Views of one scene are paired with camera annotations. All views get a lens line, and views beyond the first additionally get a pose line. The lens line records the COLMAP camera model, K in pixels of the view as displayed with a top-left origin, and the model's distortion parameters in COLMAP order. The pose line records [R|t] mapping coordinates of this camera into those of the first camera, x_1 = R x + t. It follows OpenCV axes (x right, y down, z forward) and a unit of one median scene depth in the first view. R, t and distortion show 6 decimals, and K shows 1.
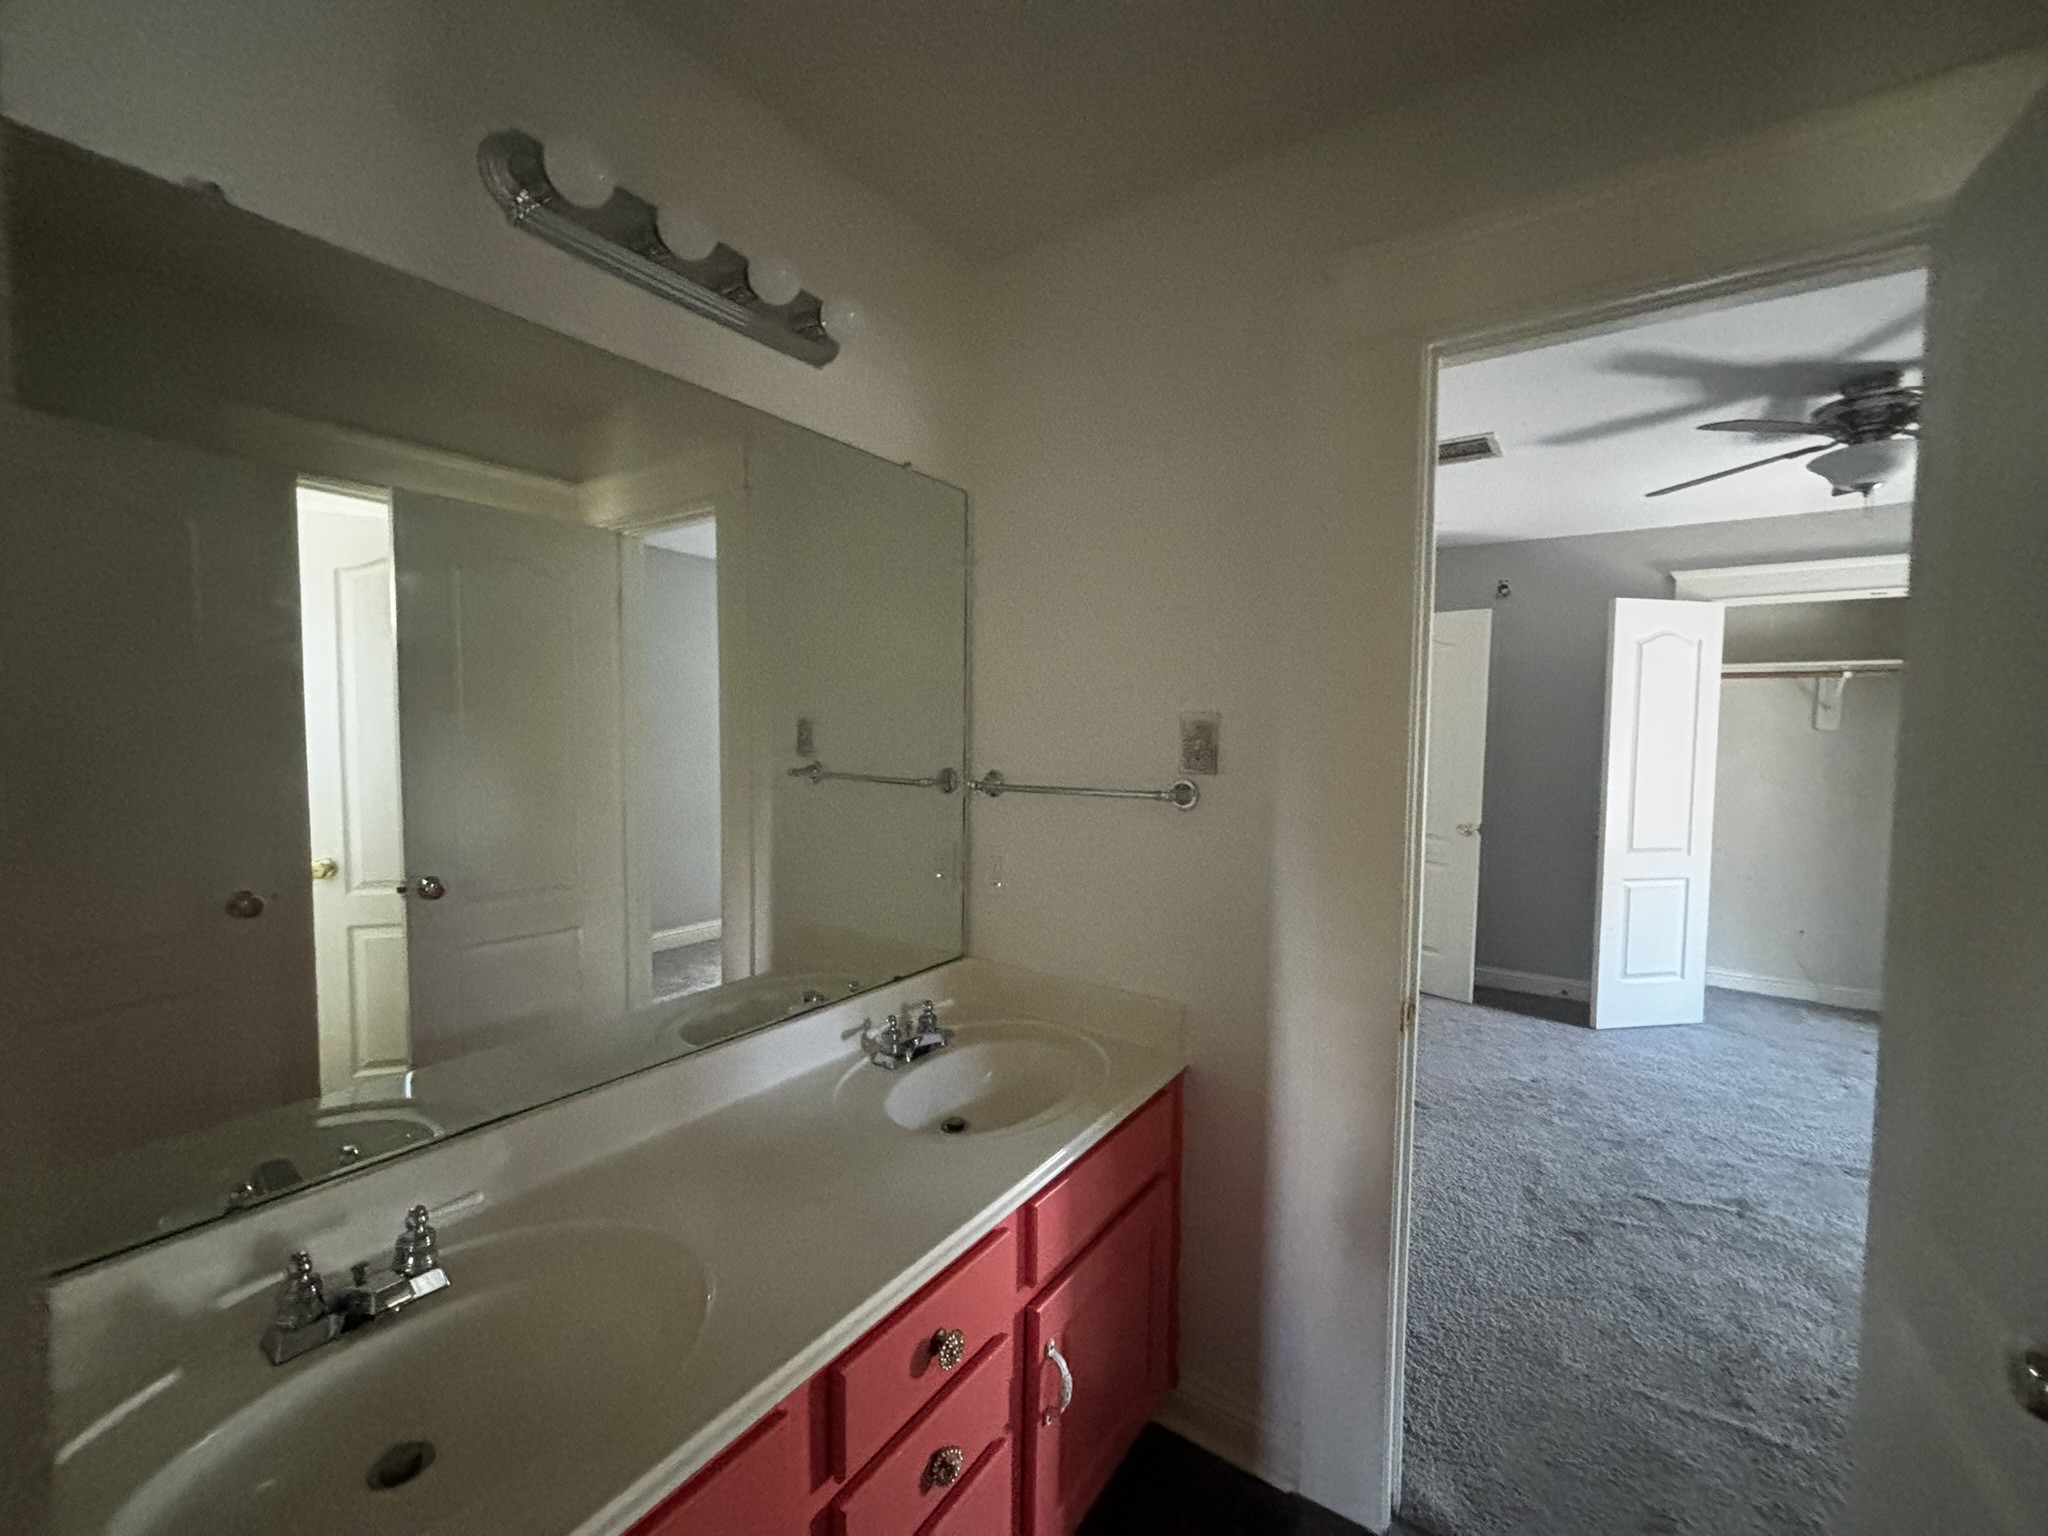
lens RADIAL K [[823.9, 0, 1024.8], [0, 823.9, 769.7], [0, 0, 1]] dist [0.011073, -0.000030]
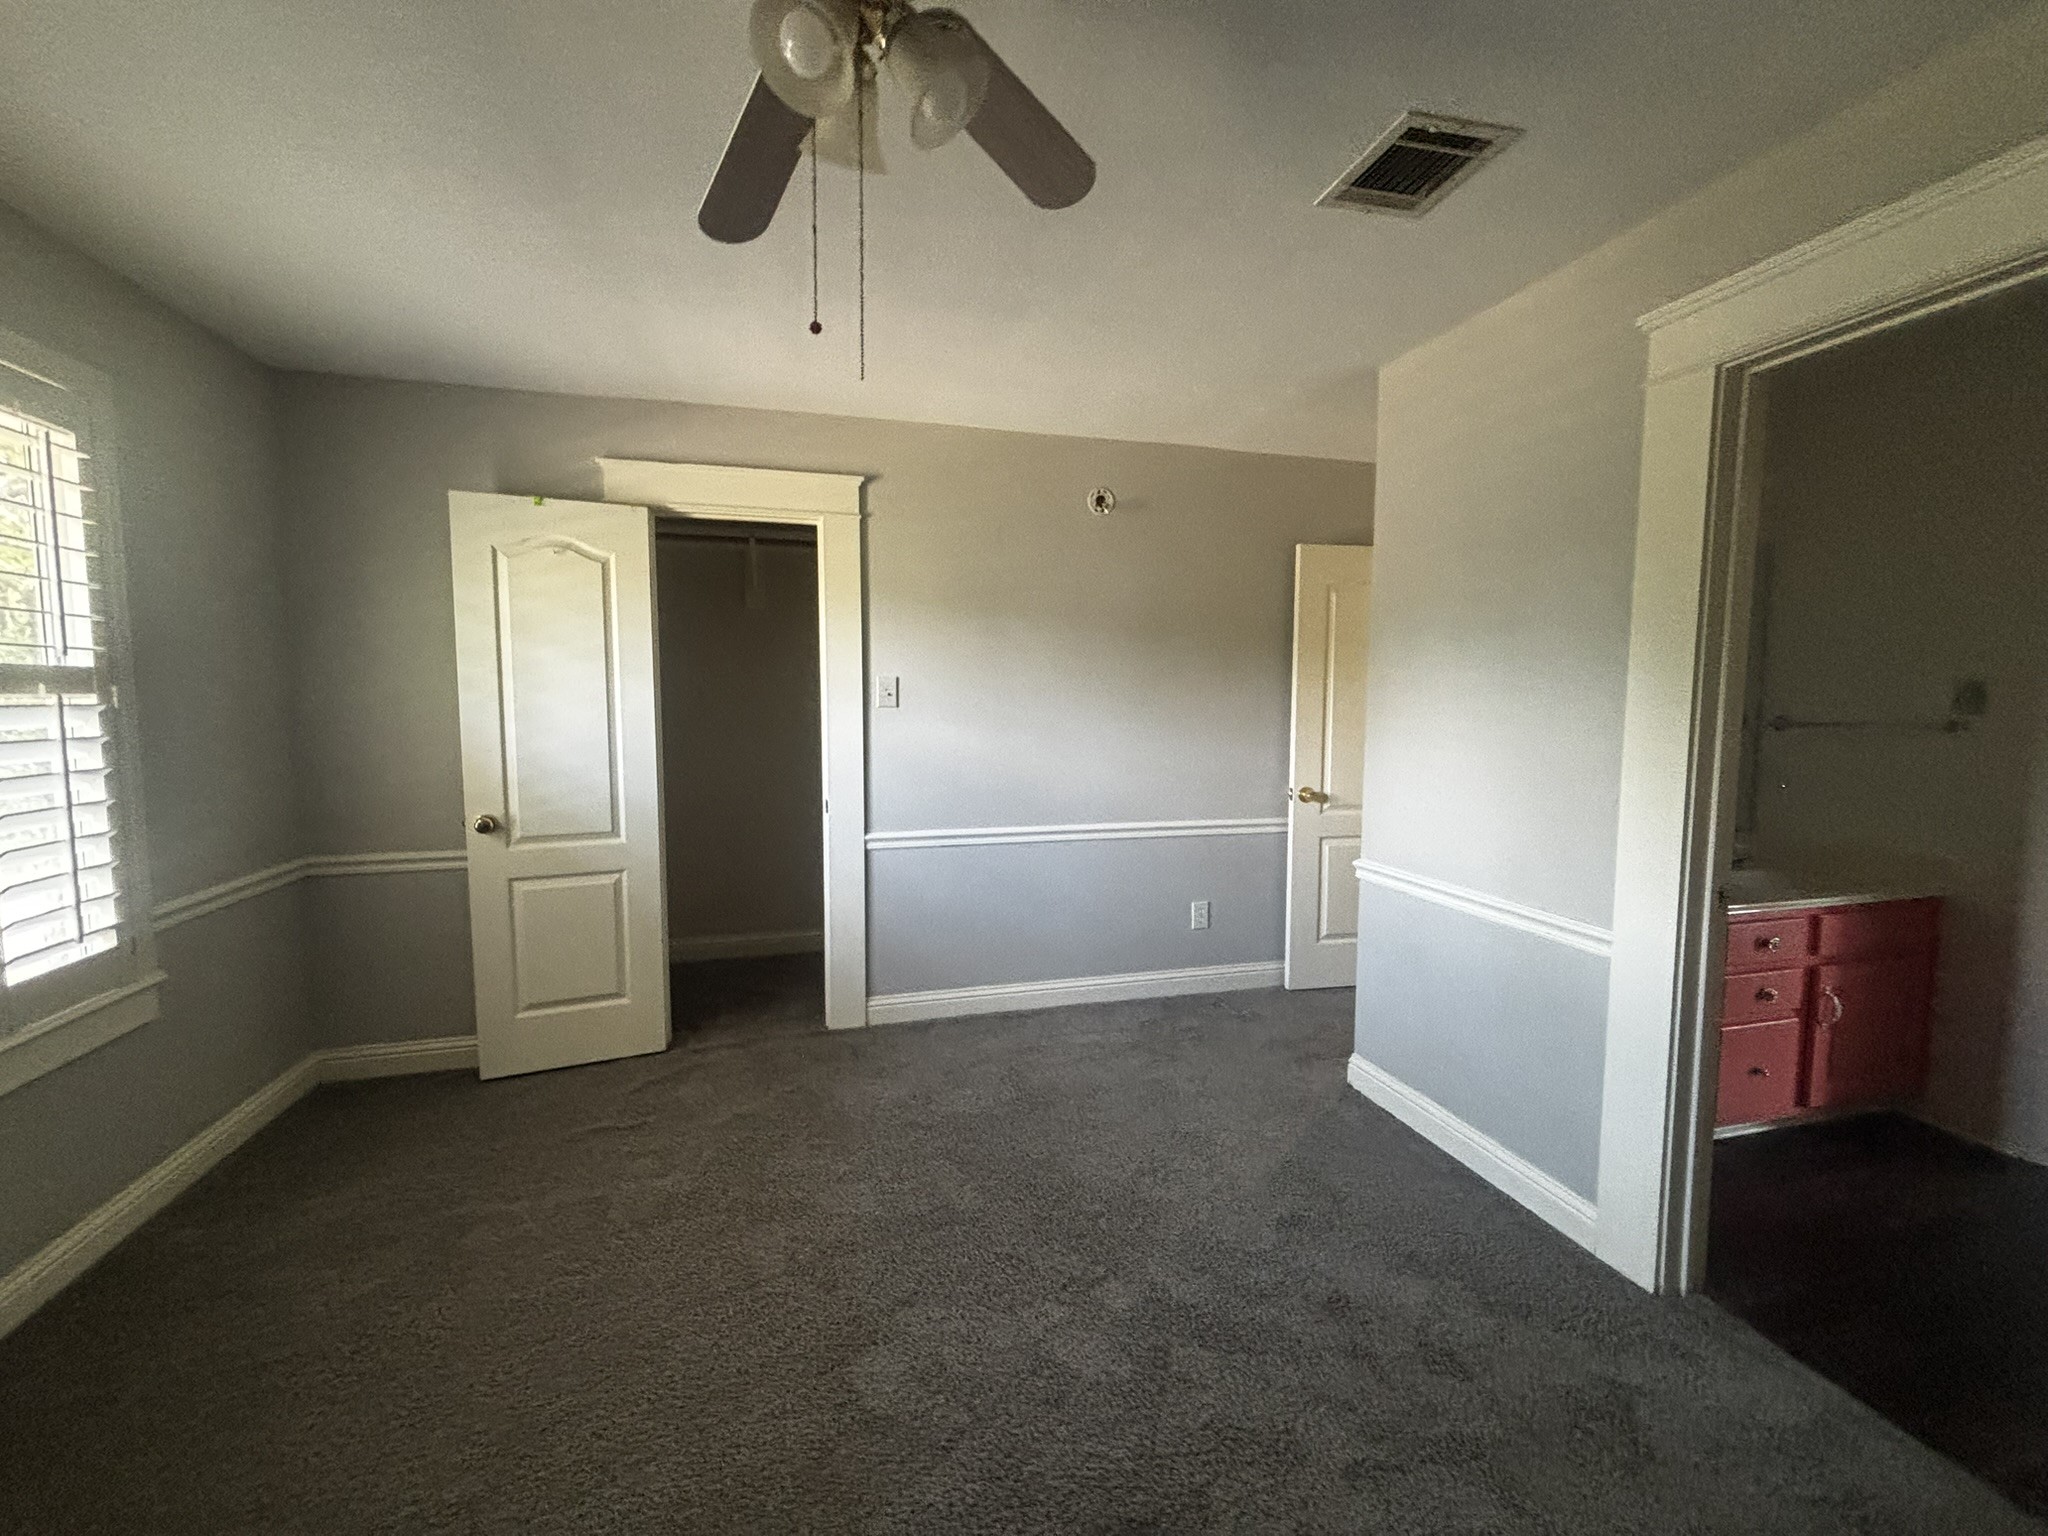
lens RADIAL K [[823.9, 0, 1019.5], [0, 823.9, 757.5], [0, 0, 1]] dist [0.011073, -0.000030]
pose [[0.764929, 0.043993, -0.642611, -0.194615], [-0.038697, 0.999002, 0.022328, 0.161010], [0.642951, 0.007788, 0.765867, -1.825729]]
